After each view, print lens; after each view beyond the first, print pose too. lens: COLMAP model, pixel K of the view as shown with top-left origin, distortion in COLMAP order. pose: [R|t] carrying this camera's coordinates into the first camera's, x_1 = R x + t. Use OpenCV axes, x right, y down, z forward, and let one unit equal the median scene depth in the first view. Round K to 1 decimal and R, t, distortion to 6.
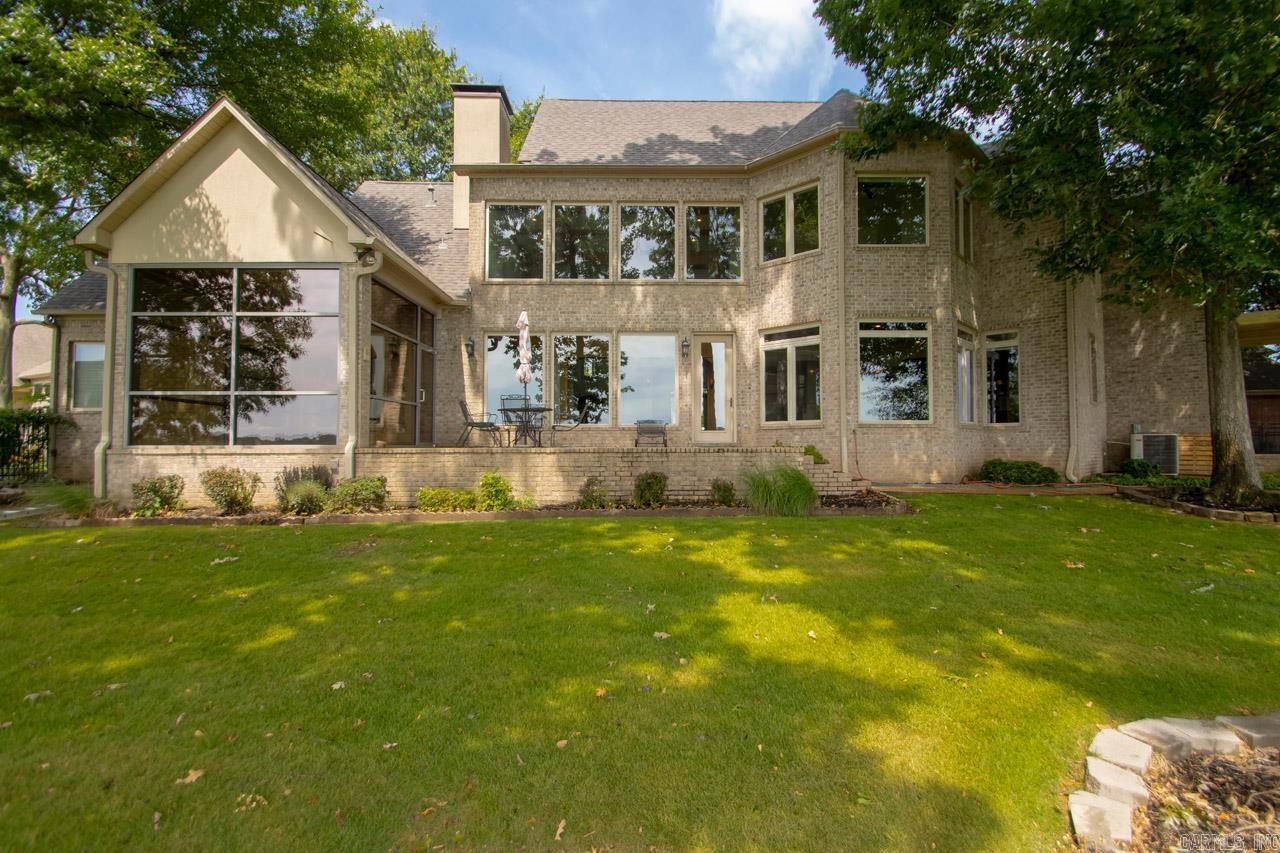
lens RADIAL K [[592.6, 0, 651.6], [0, 592.6, 425.1], [0, 0, 1]] dist [0.014283, -0.017983]
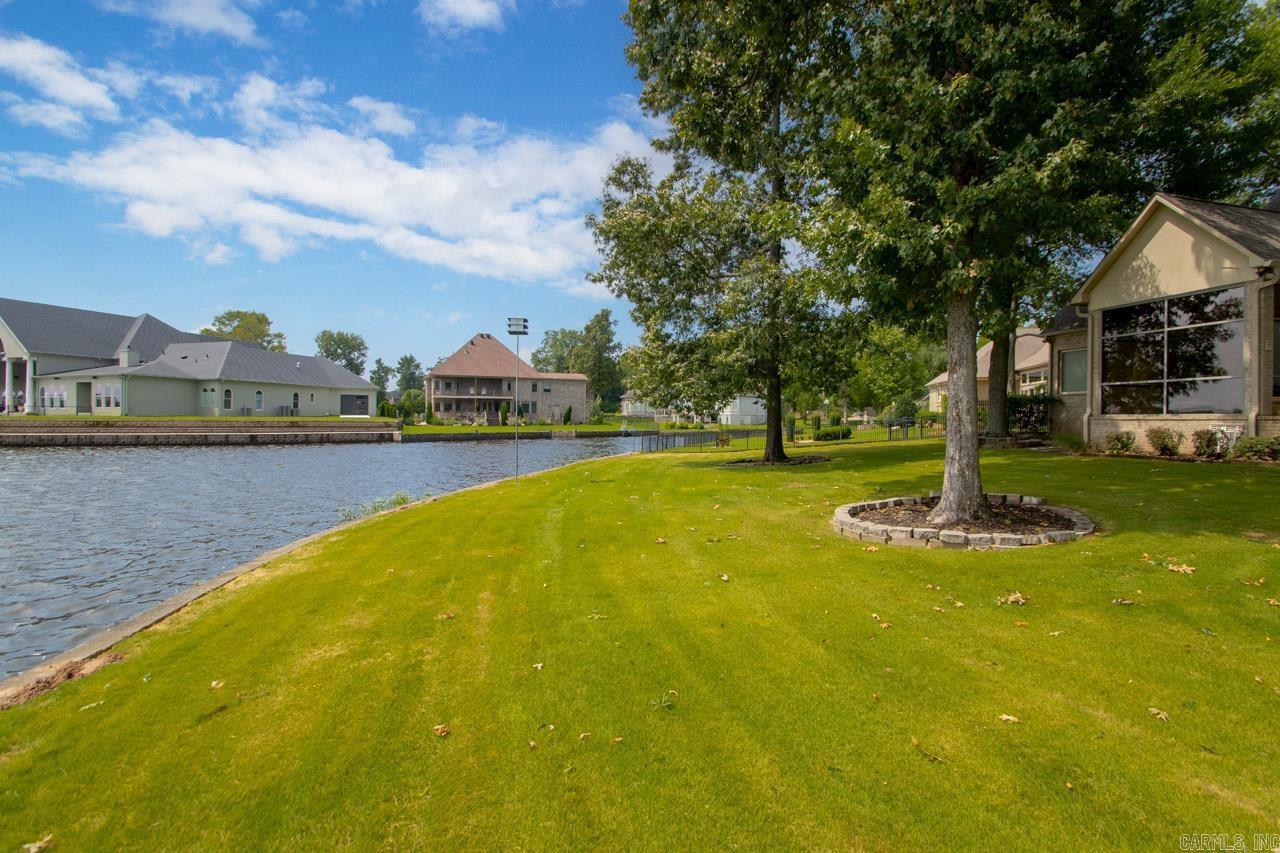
lens RADIAL K [[592.6, 0, 651.6], [0, 592.6, 425.1], [0, 0, 1]] dist [0.014283, -0.017983]
pose [[0.223122, 0.013602, -0.974696, 0.512098], [0.031239, 0.999289, 0.021096, -0.012483], [0.974290, -0.035155, 0.222539, -0.663410]]
